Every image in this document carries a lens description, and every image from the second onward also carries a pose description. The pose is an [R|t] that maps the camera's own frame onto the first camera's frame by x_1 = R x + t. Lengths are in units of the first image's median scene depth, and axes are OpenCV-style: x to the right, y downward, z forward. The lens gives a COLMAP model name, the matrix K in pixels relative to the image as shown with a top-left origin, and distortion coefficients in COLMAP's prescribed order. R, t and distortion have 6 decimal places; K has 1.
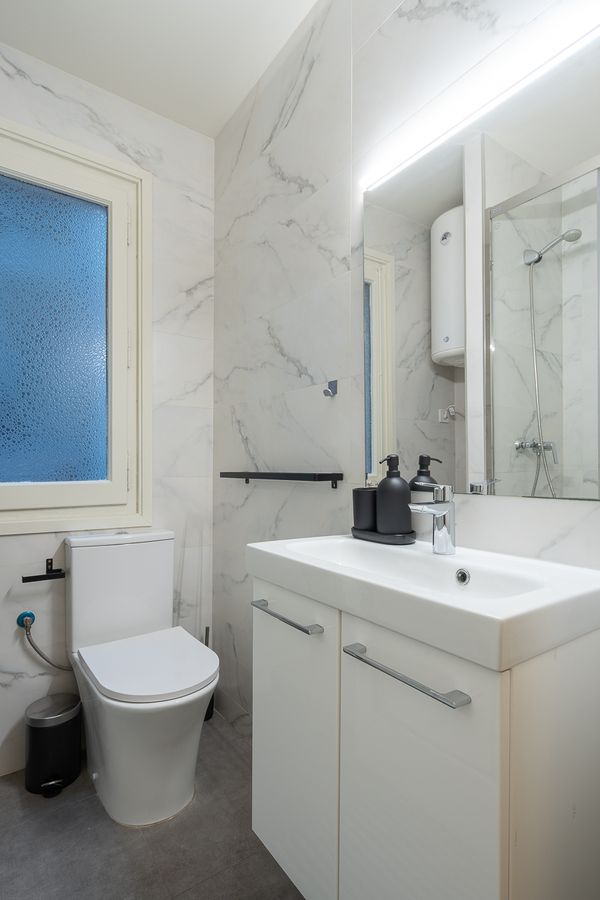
lens RADIAL K [[469.6, 0, 300.1], [0, 469.6, 466.1], [0, 0, 1]] dist [0.004509, 0.000485]
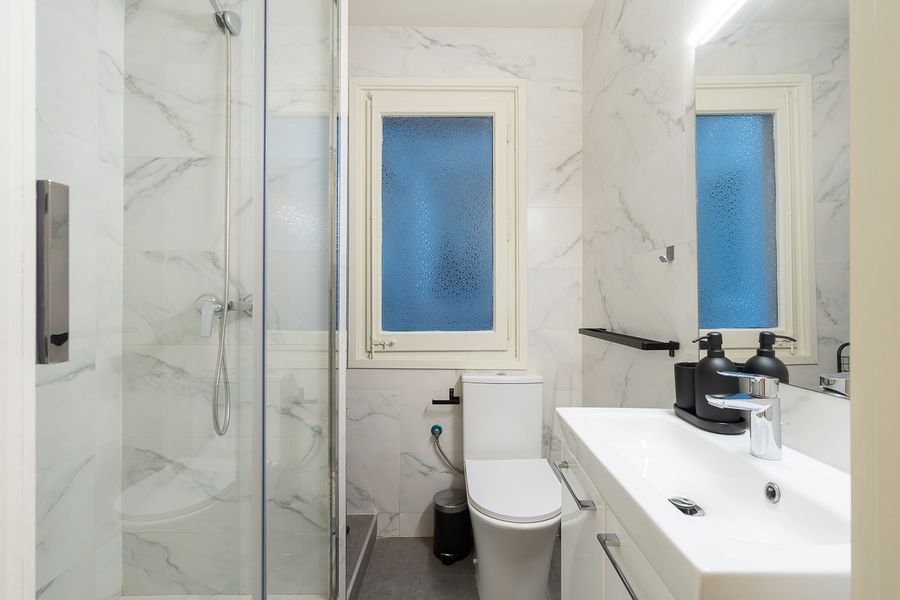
lens RADIAL K [[407.7, 0, 450.0], [0, 407.7, 300.0], [0, 0, 1]] dist [-0.001552, 0.000176]
pose [[0.815044, -0.004454, -0.579381, 0.149842], [0.001406, 0.999983, -0.005710, -0.052640], [0.579397, 0.003839, 0.815036, 0.036436]]
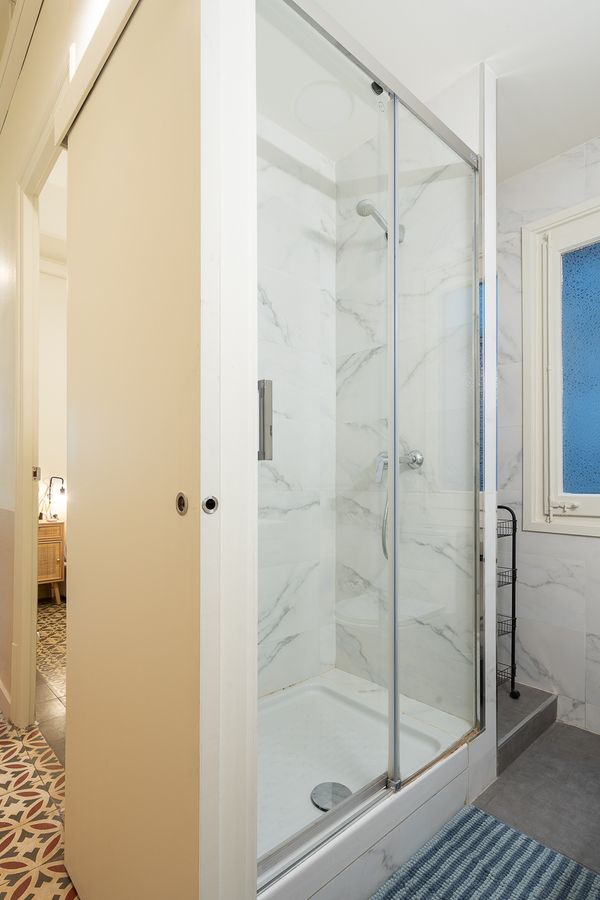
lens RADIAL K [[453.8, 0, 299.5], [0, 453.8, 477.7], [0, 0, 1]] dist [0.001652, 0.000271]
pose [[0.122651, -0.007085, -0.992425, 0.421867], [-0.002048, 0.999971, -0.007391, 0.007602], [0.992448, 0.002939, 0.122633, 0.062841]]
